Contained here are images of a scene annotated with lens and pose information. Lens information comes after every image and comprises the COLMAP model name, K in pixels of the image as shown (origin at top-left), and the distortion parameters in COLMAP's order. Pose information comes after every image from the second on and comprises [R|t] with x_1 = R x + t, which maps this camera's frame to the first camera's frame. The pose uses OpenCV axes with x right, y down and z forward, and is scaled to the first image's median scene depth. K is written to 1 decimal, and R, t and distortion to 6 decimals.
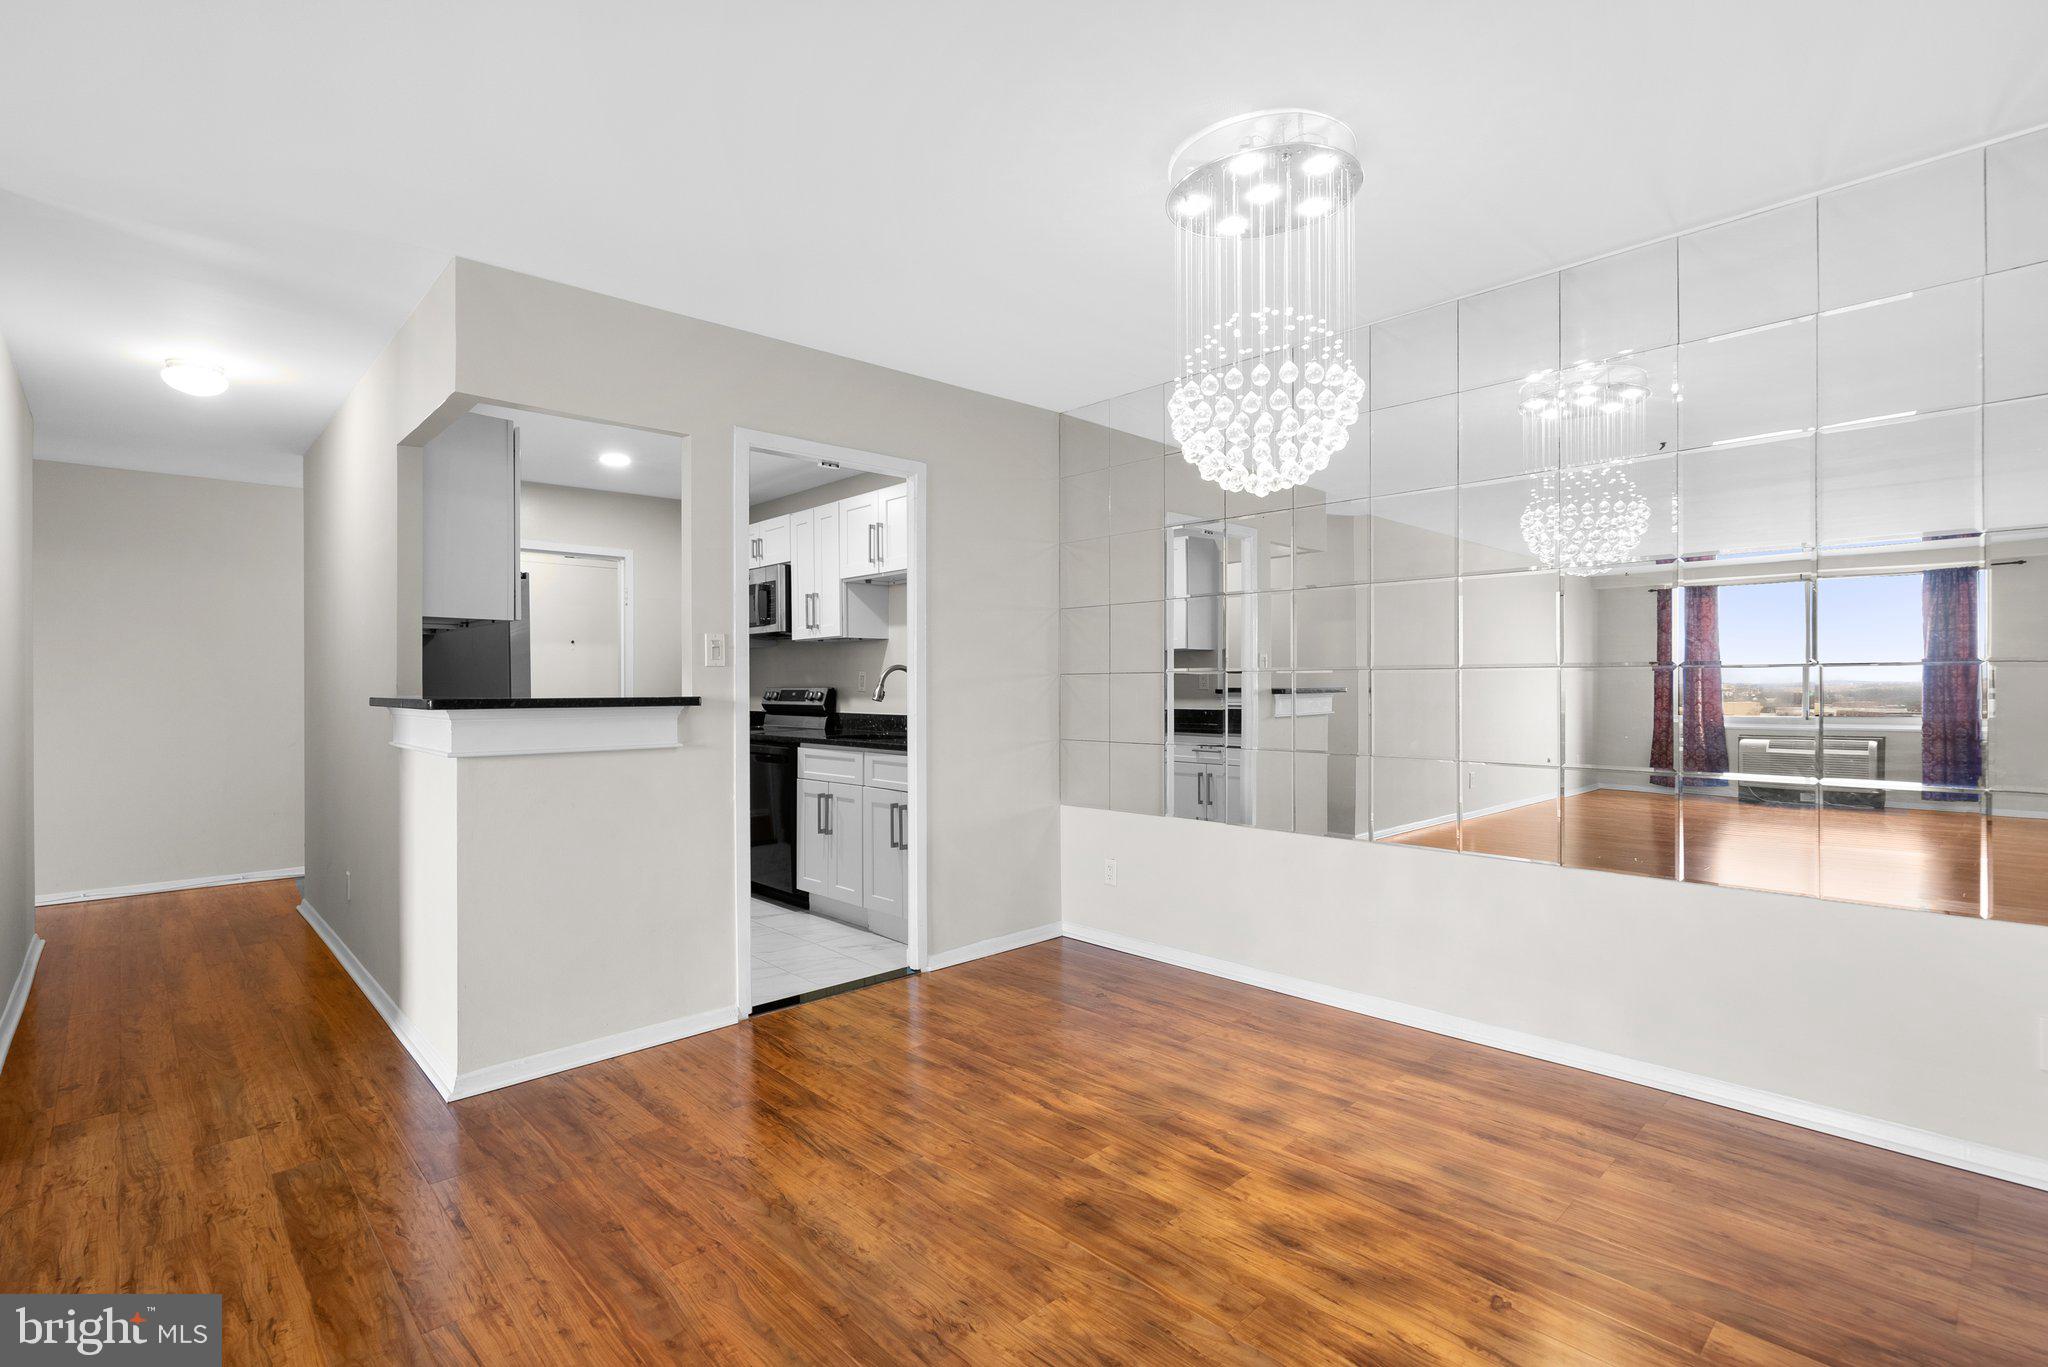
lens RADIAL K [[942.1, 0, 1027.9], [0, 942.1, 685.9], [0, 0, 1]] dist [-0.004161, 0.000627]
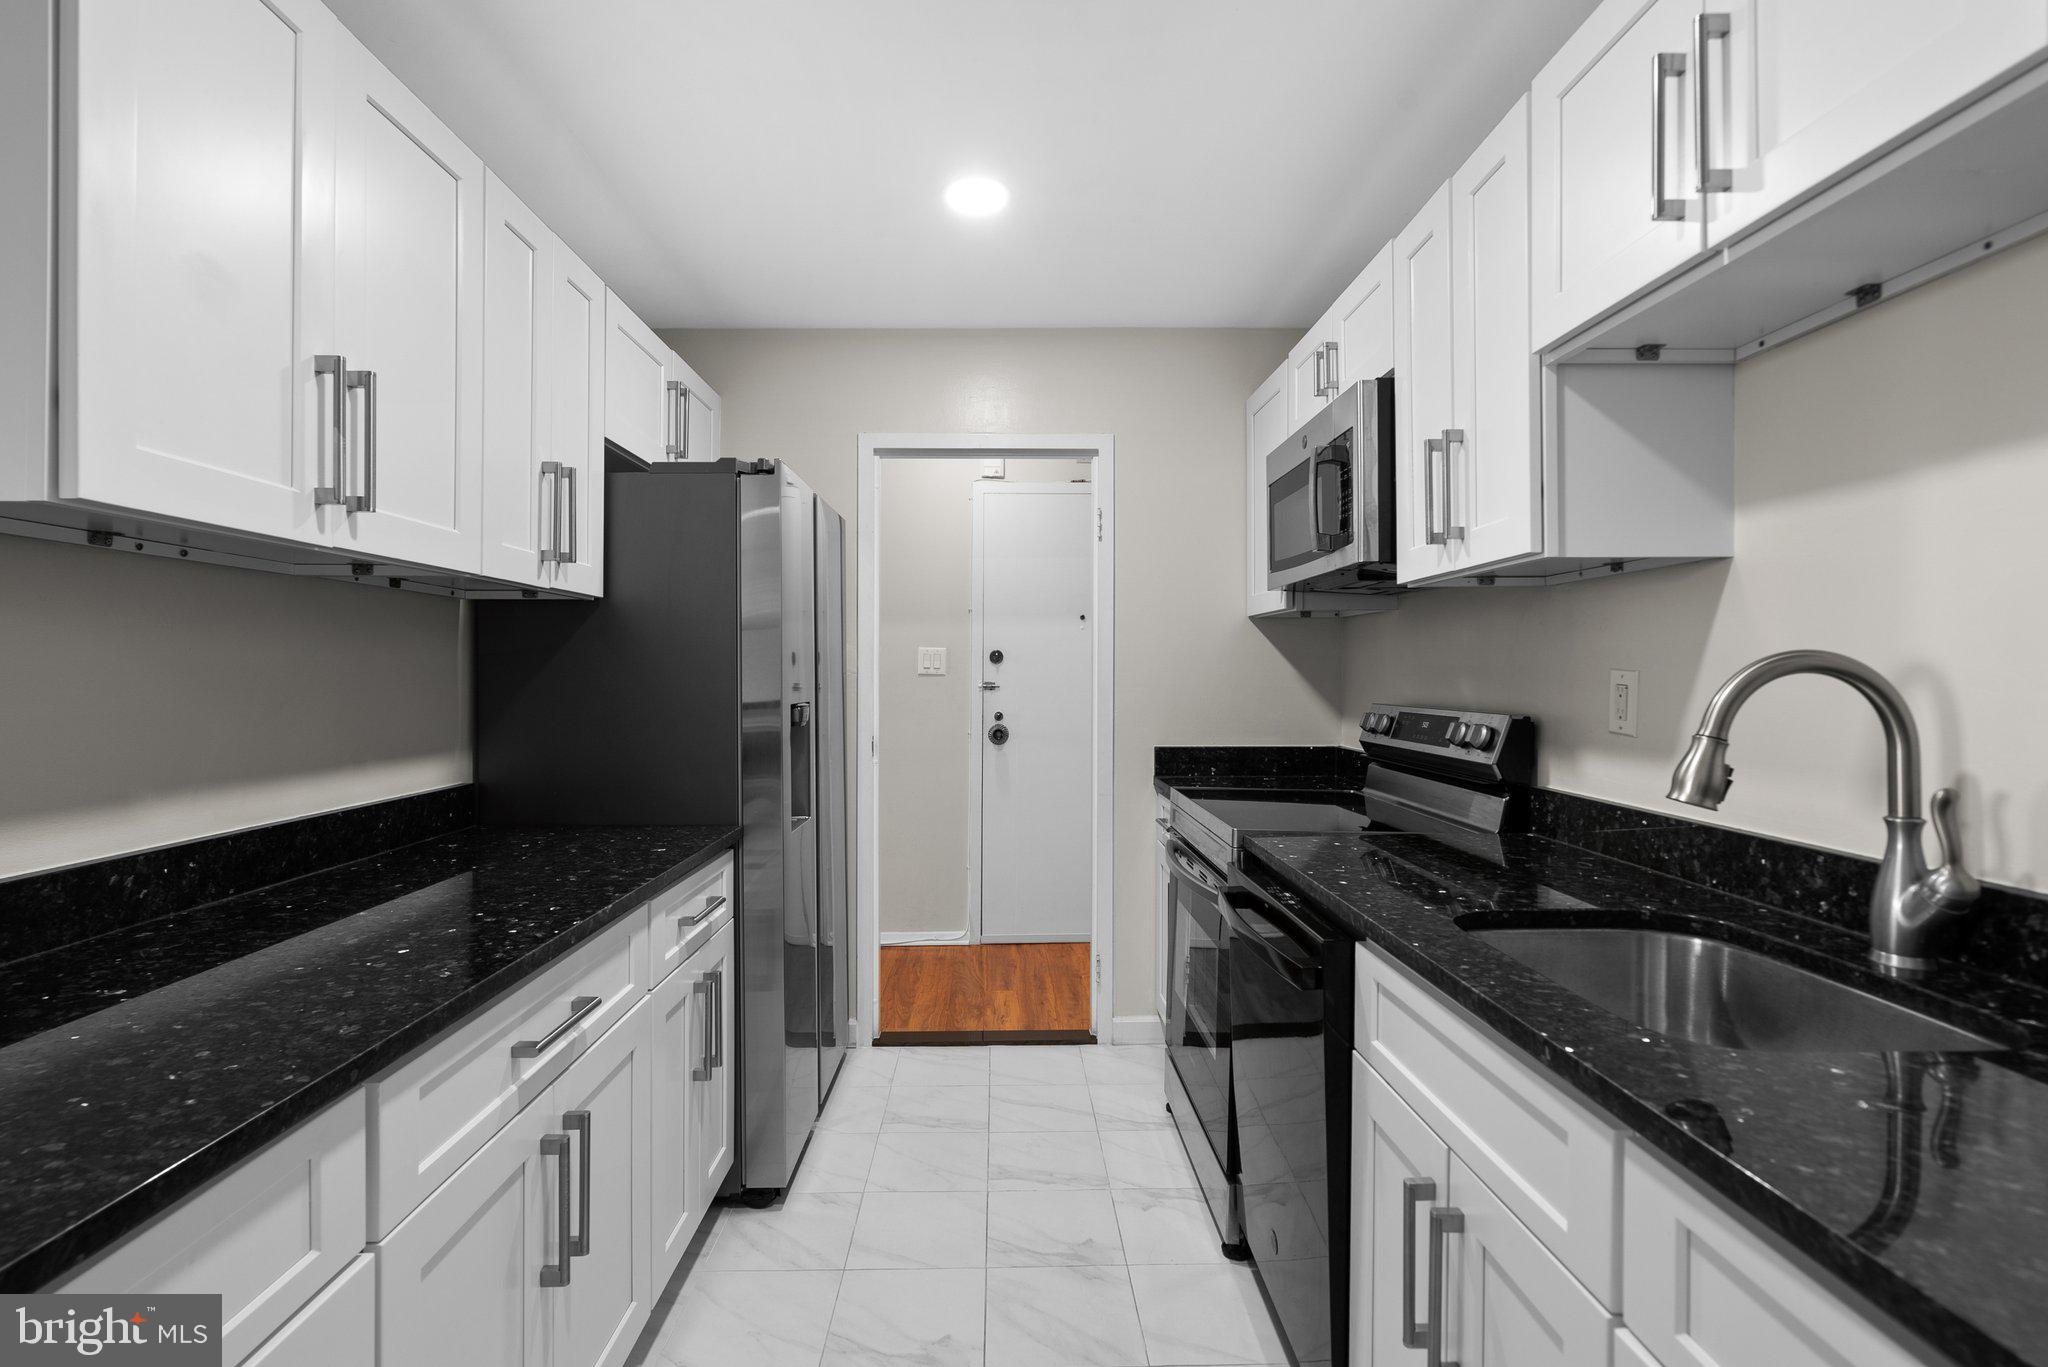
lens RADIAL K [[954.5, 0, 1018.7], [0, 954.5, 670.7], [0, 0, 1]] dist [-0.003153, 0.001323]
pose [[0.734655, 0.002920, -0.678435, -0.109570], [-0.002894, 0.999995, 0.001171, -0.015484], [0.678435, 0.001103, 0.734660, 0.638016]]
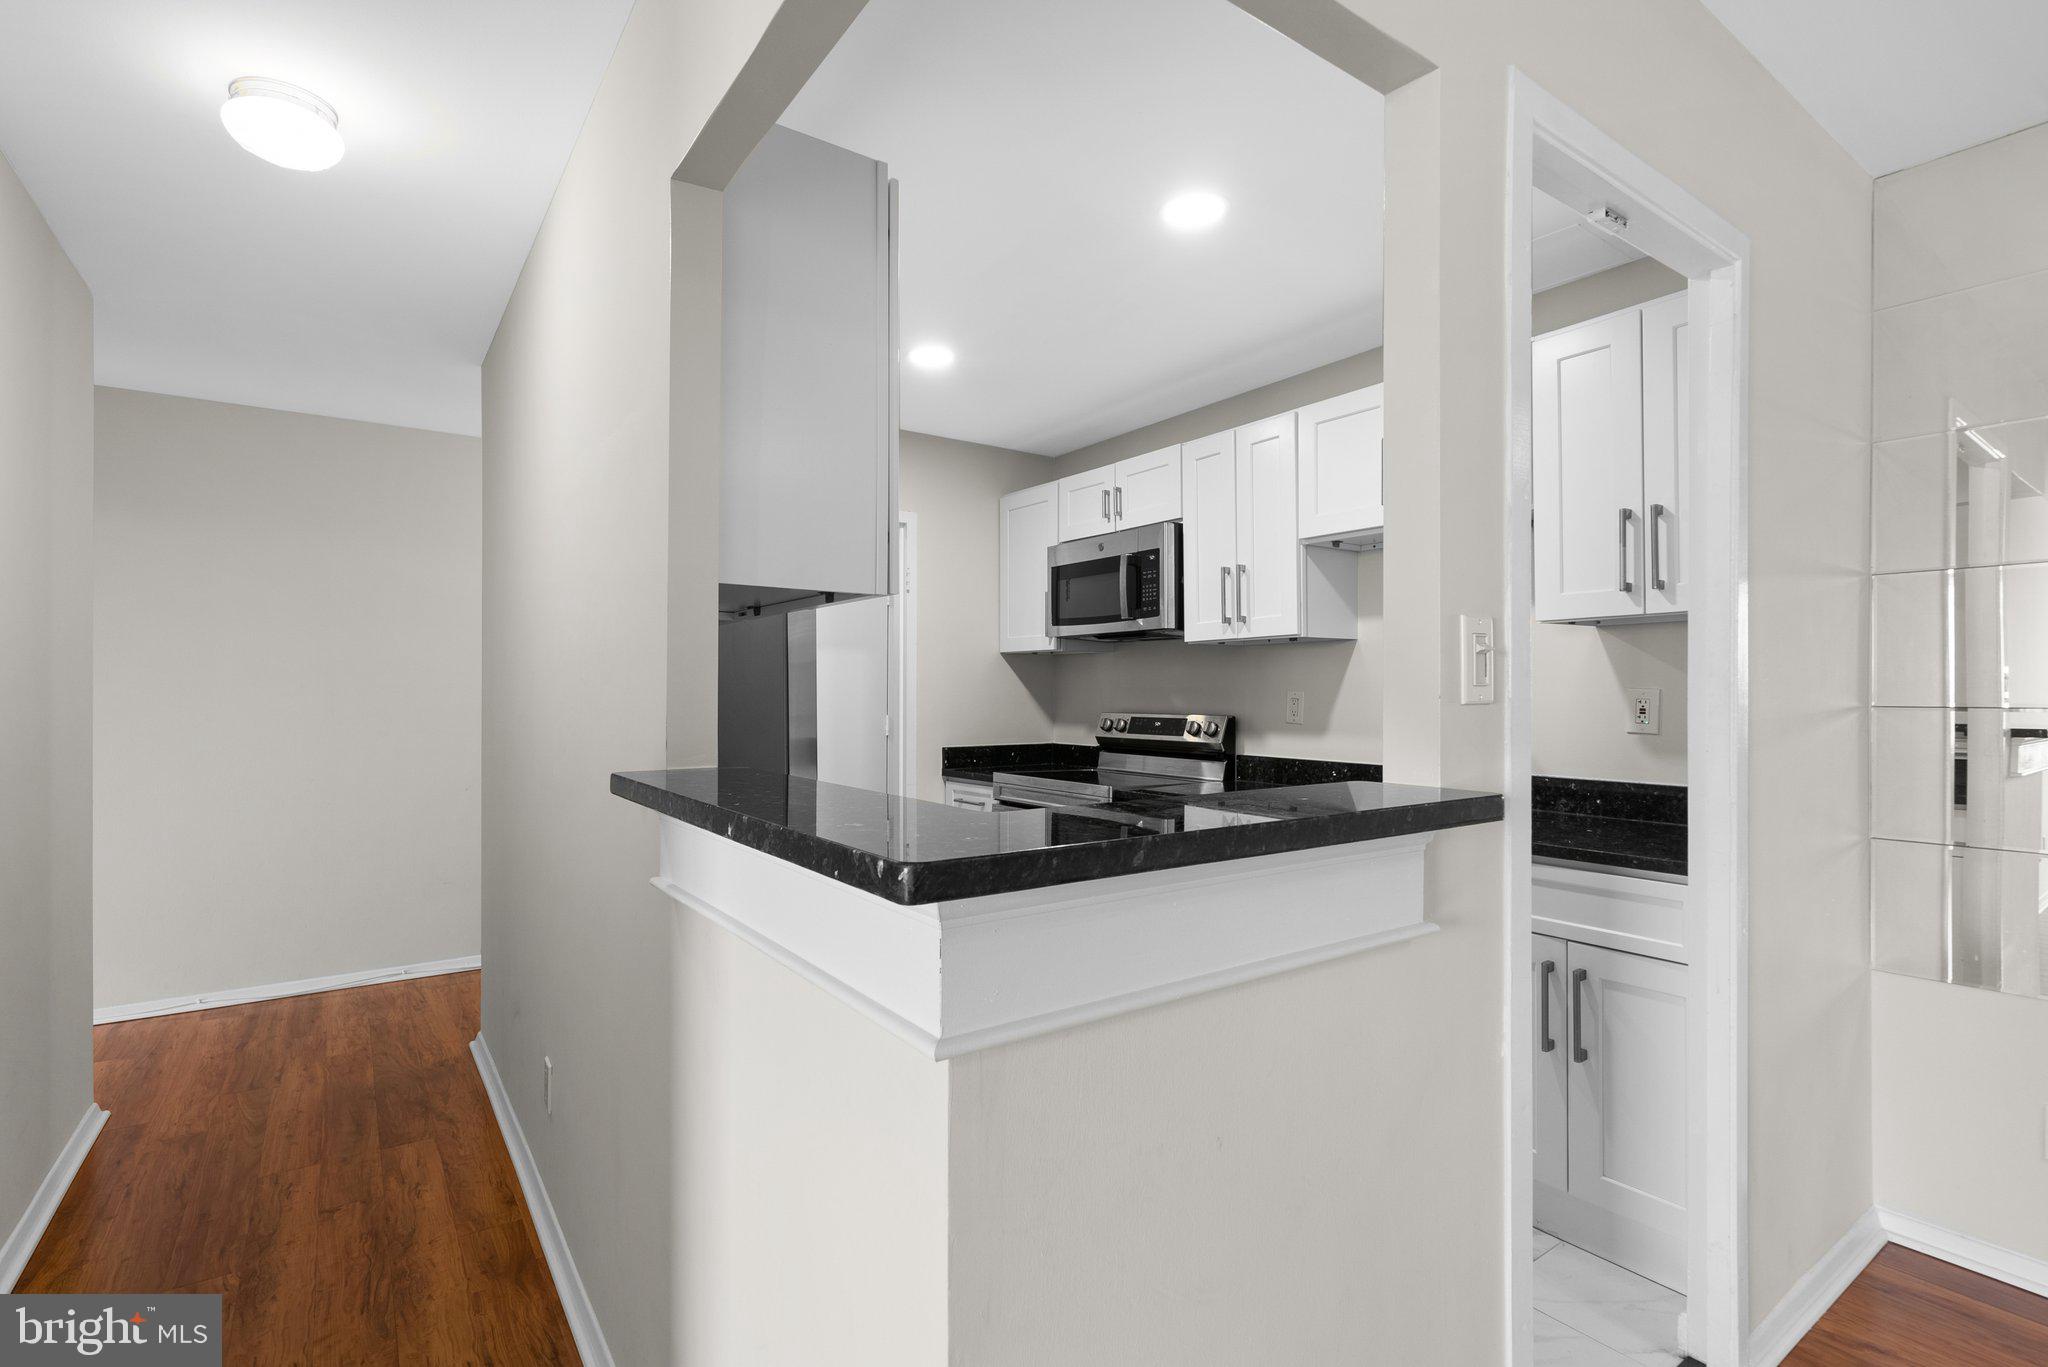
lens RADIAL K [[947.8, 0, 1025.1], [0, 947.8, 686.7], [0, 0, 1]] dist [-0.001582, -0.000145]
pose [[0.990398, 0.000737, -0.138243, -0.270403], [-0.001283, 0.999992, -0.003859, -0.016067], [0.138239, 0.004000, 0.990391, 0.357444]]
